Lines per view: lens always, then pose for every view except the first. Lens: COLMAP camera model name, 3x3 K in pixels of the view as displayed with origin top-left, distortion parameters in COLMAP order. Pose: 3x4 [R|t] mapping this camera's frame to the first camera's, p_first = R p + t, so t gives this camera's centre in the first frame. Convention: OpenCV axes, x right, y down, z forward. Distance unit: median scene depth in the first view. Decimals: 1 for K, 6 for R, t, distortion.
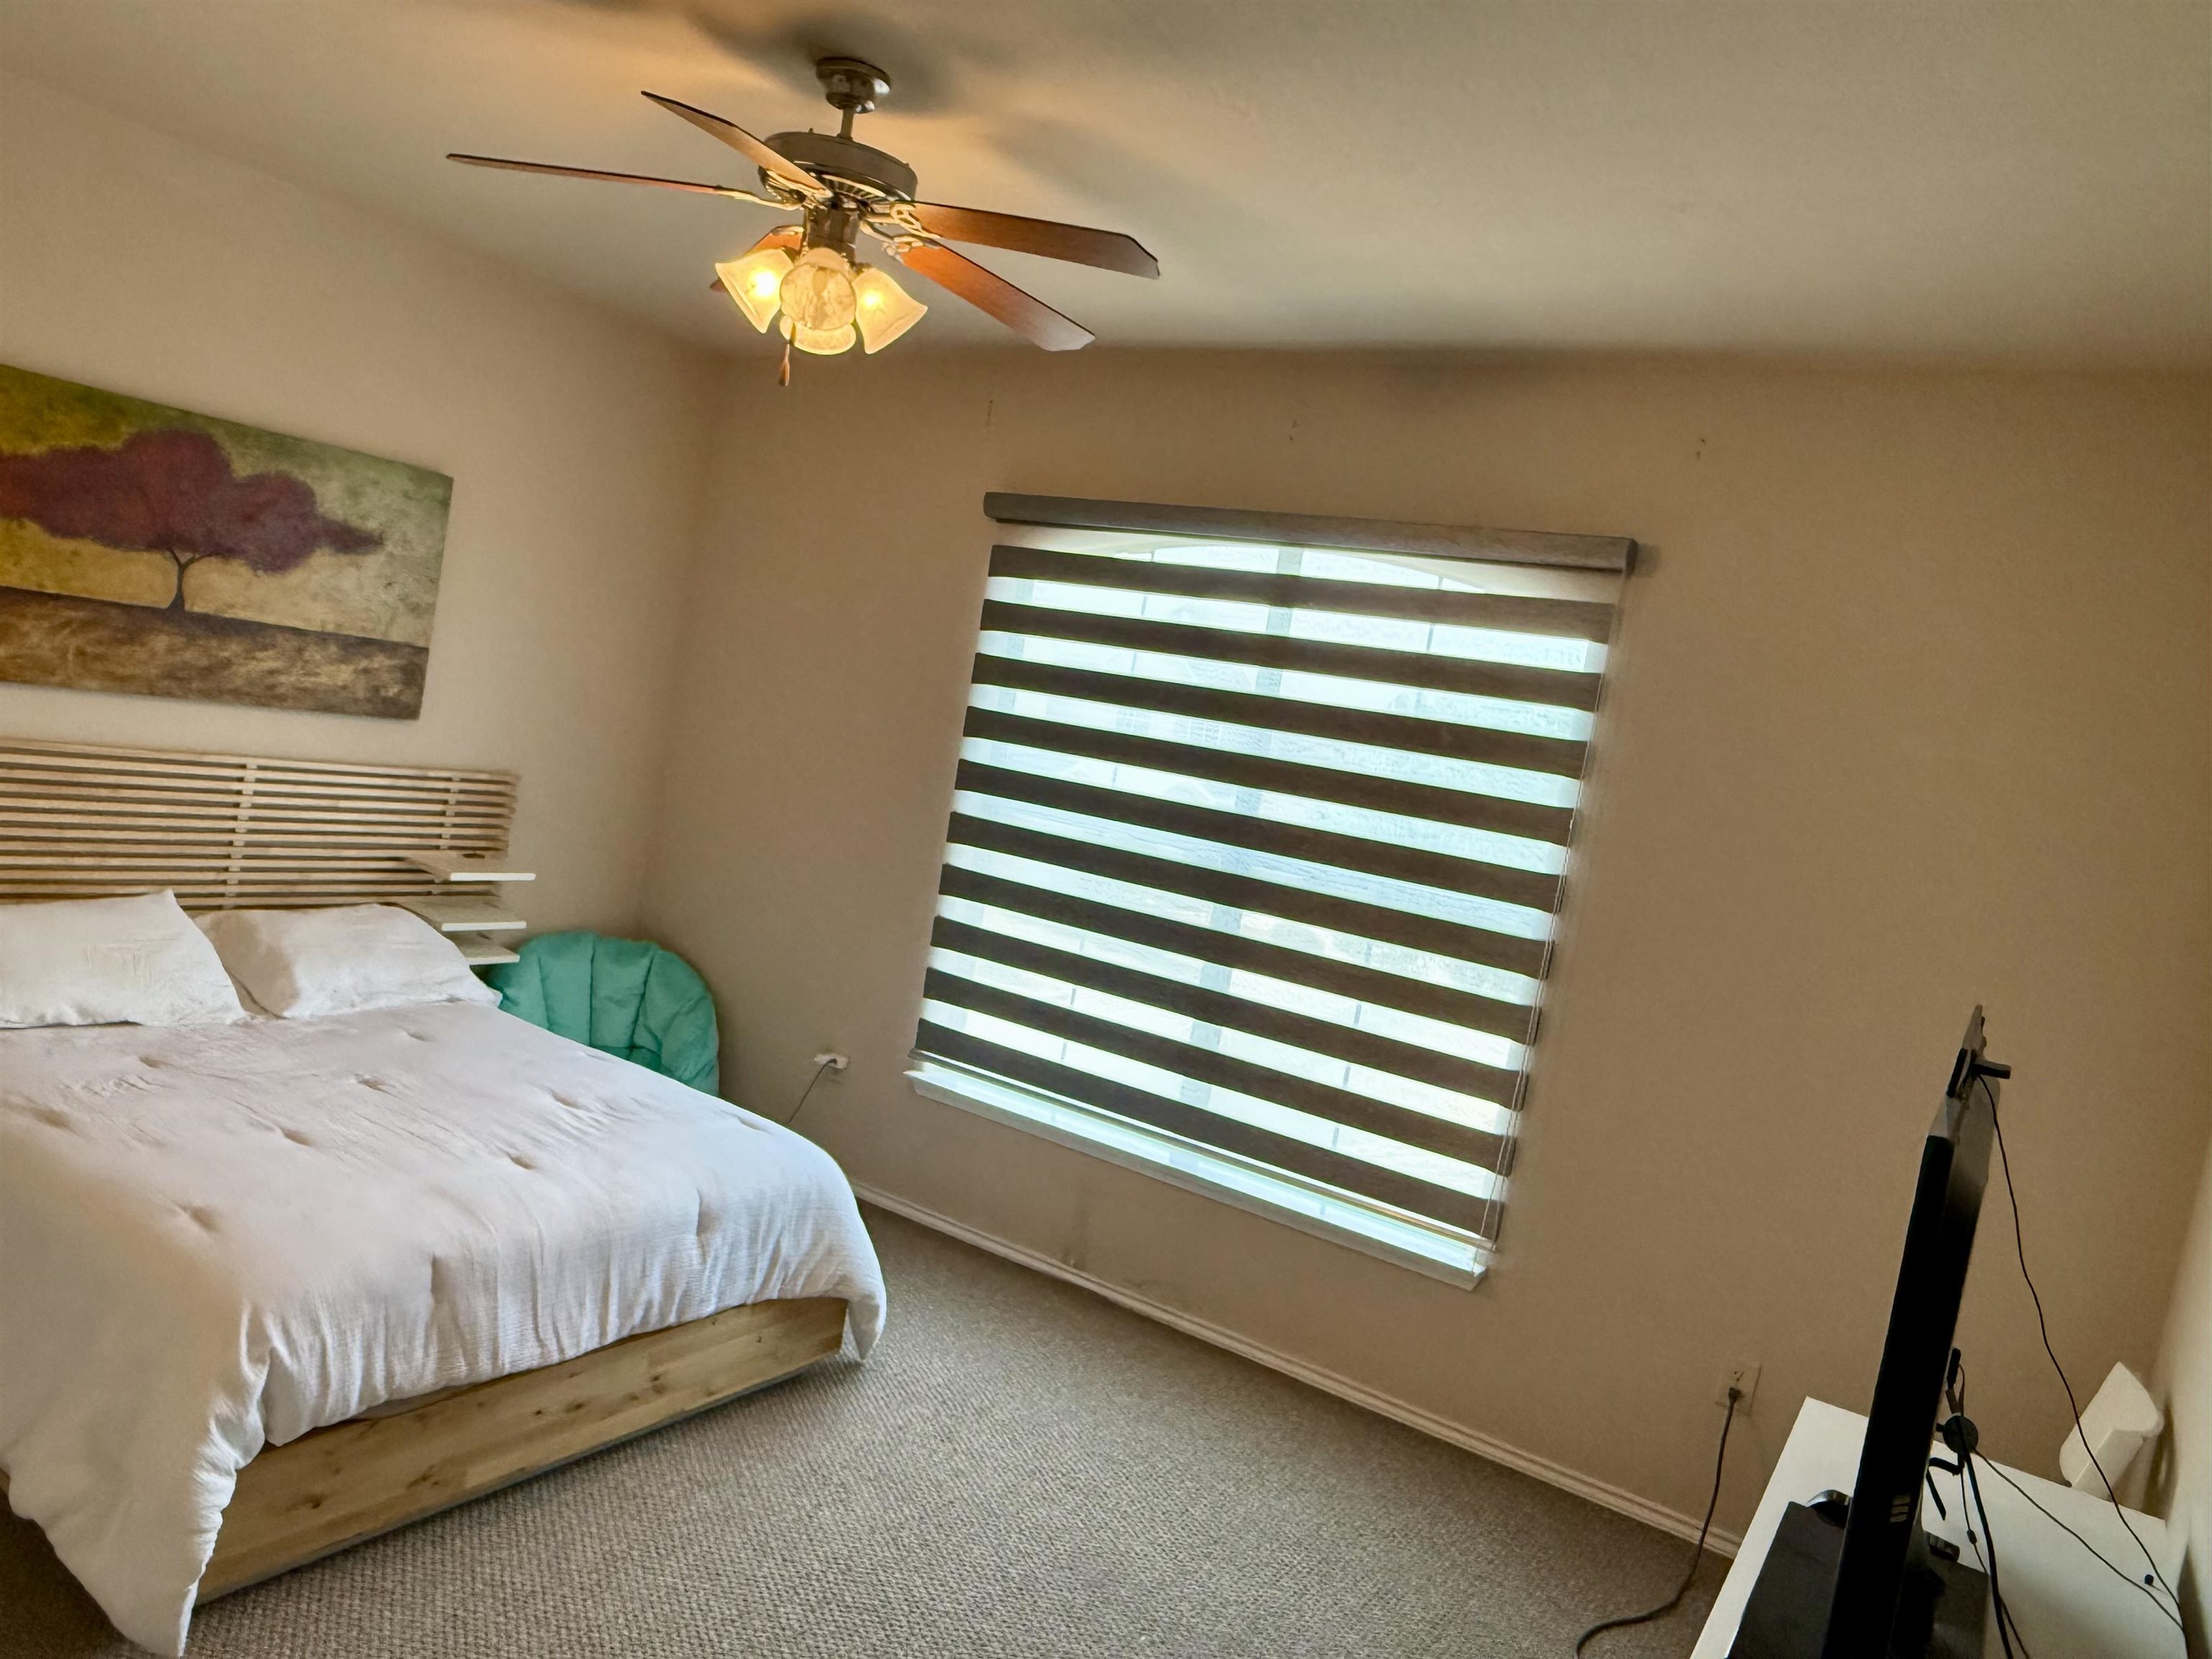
lens RADIAL K [[1495.9, 0, 1094.3], [0, 1495.9, 835.9], [0, 0, 1]] dist [-0.002860, -0.022318]
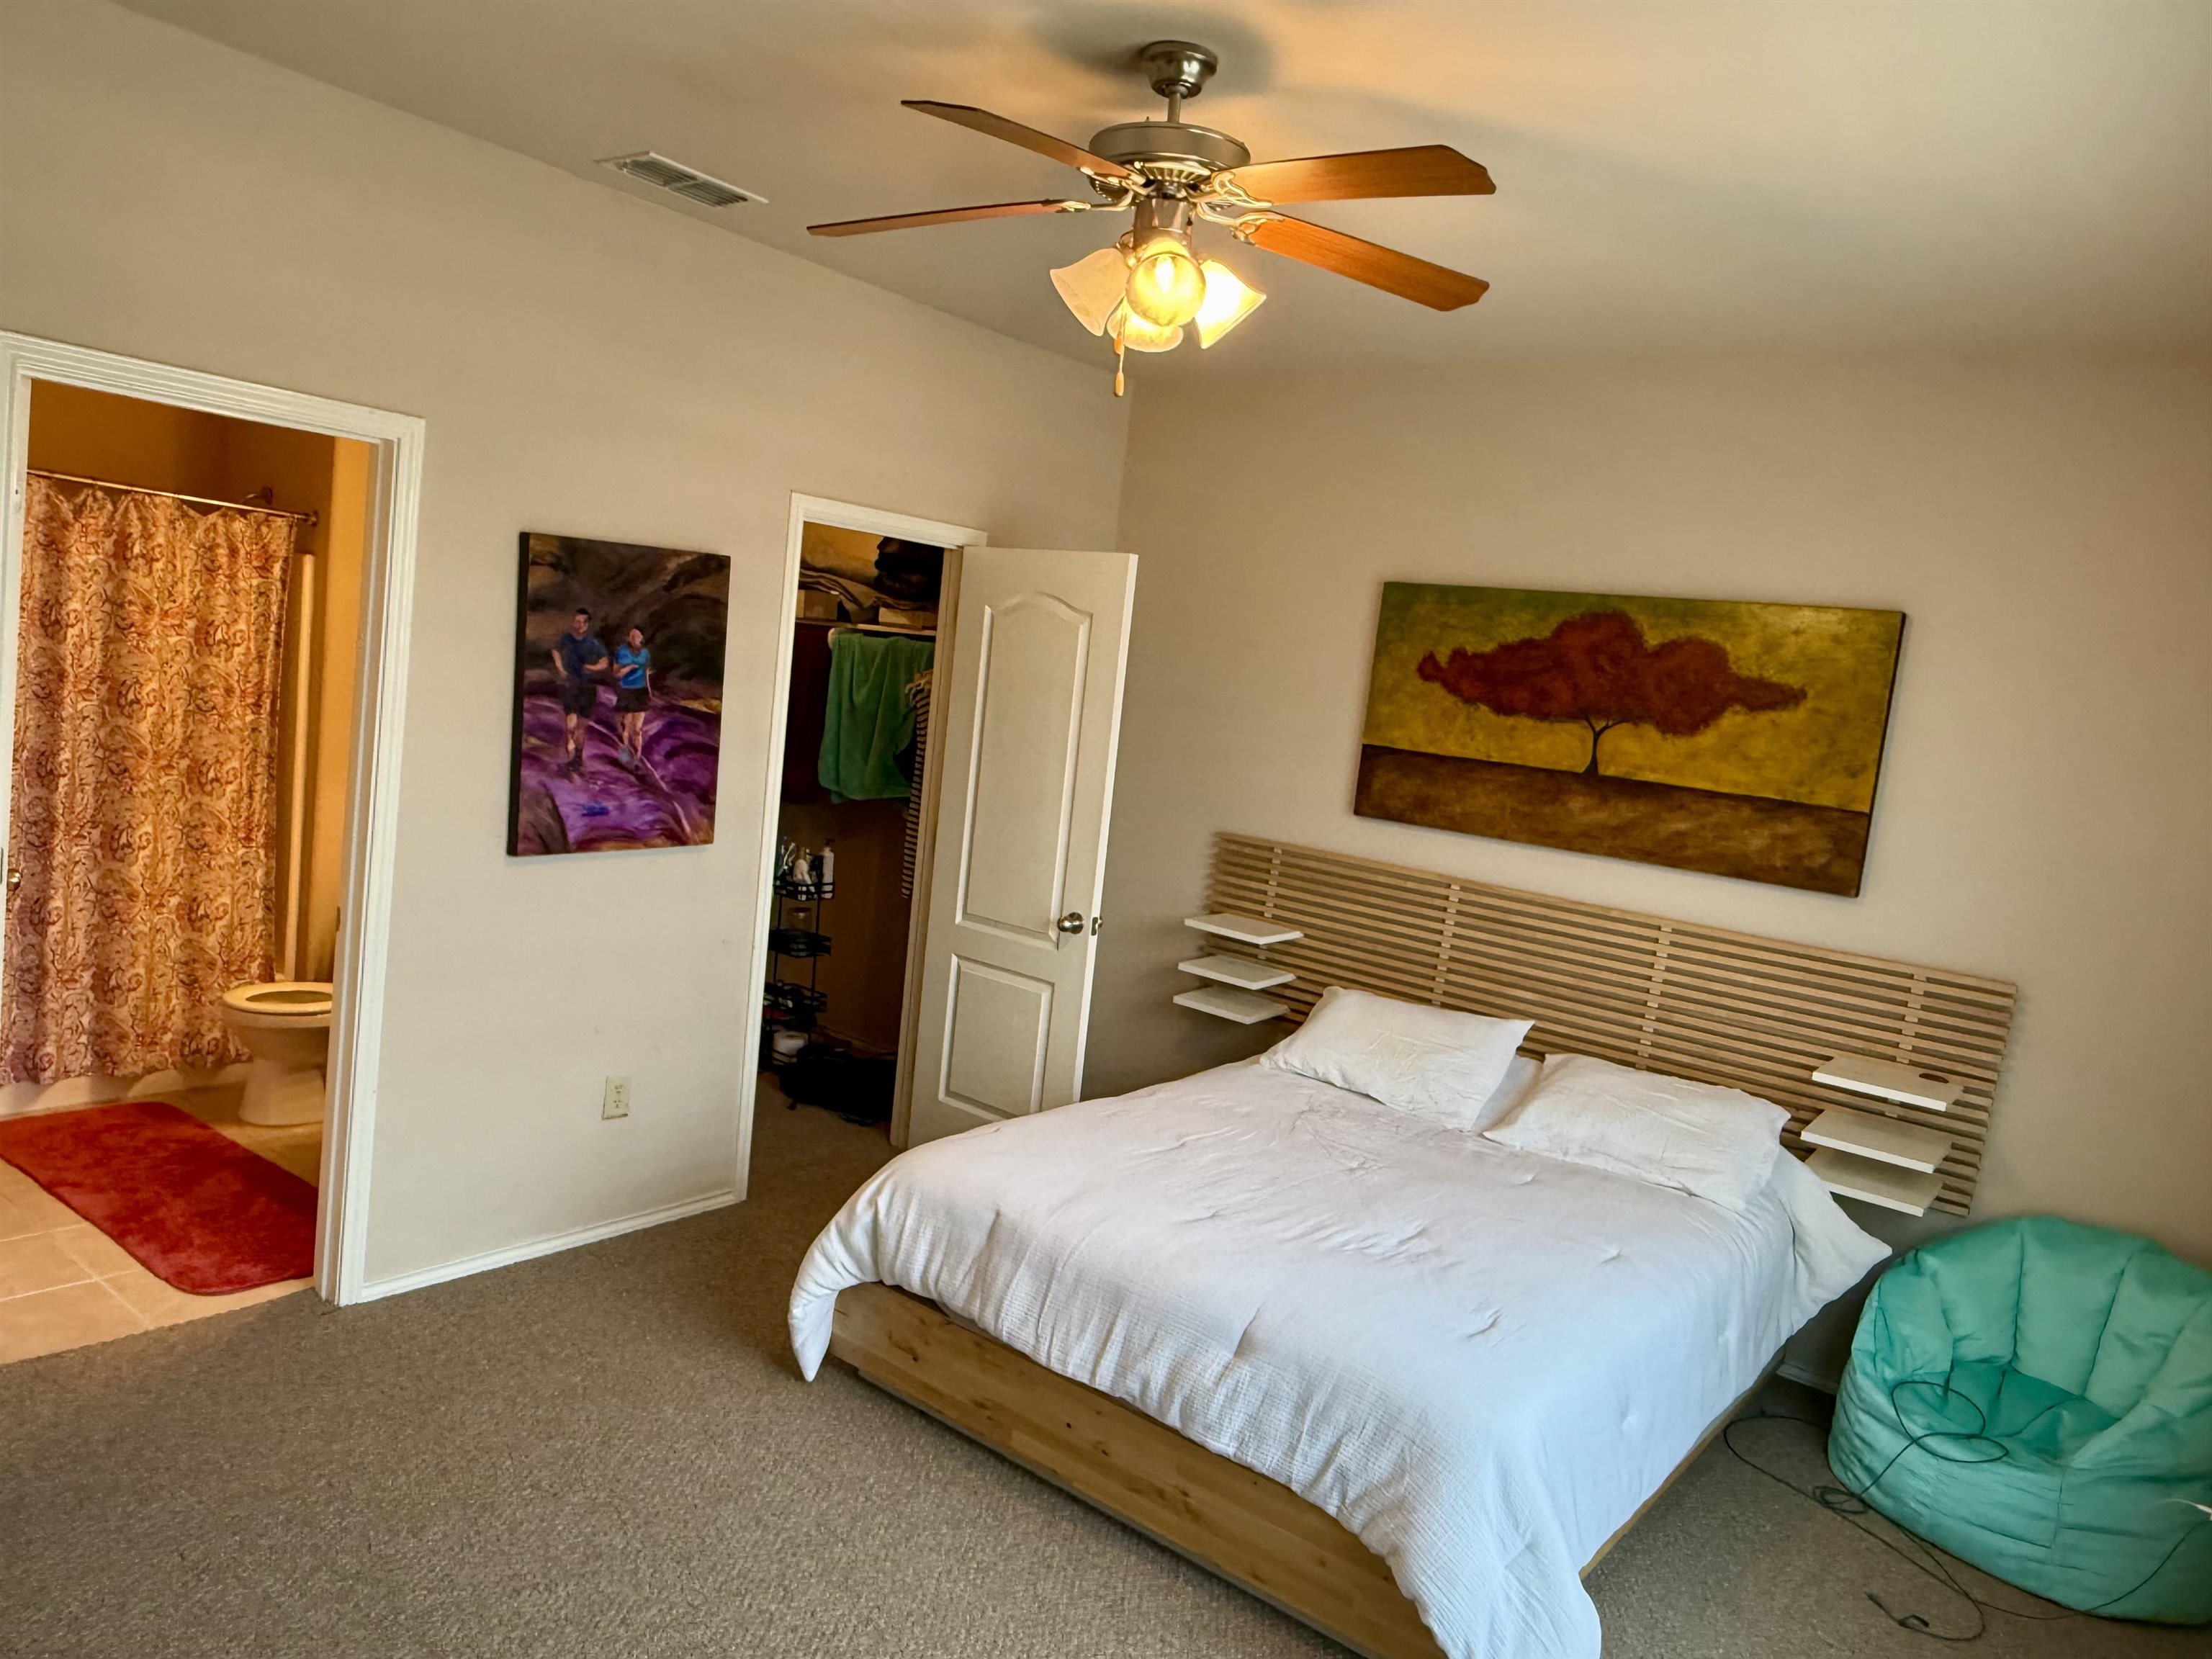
lens RADIAL K [[1495.9, 0, 1094.3], [0, 1495.9, 835.9], [0, 0, 1]] dist [-0.002860, -0.022318]
pose [[-0.073979, -0.069789, -0.994815, 0.517188], [-0.207239, 0.976847, -0.053117, 0.028225], [0.975489, 0.202235, -0.086729, 0.769647]]
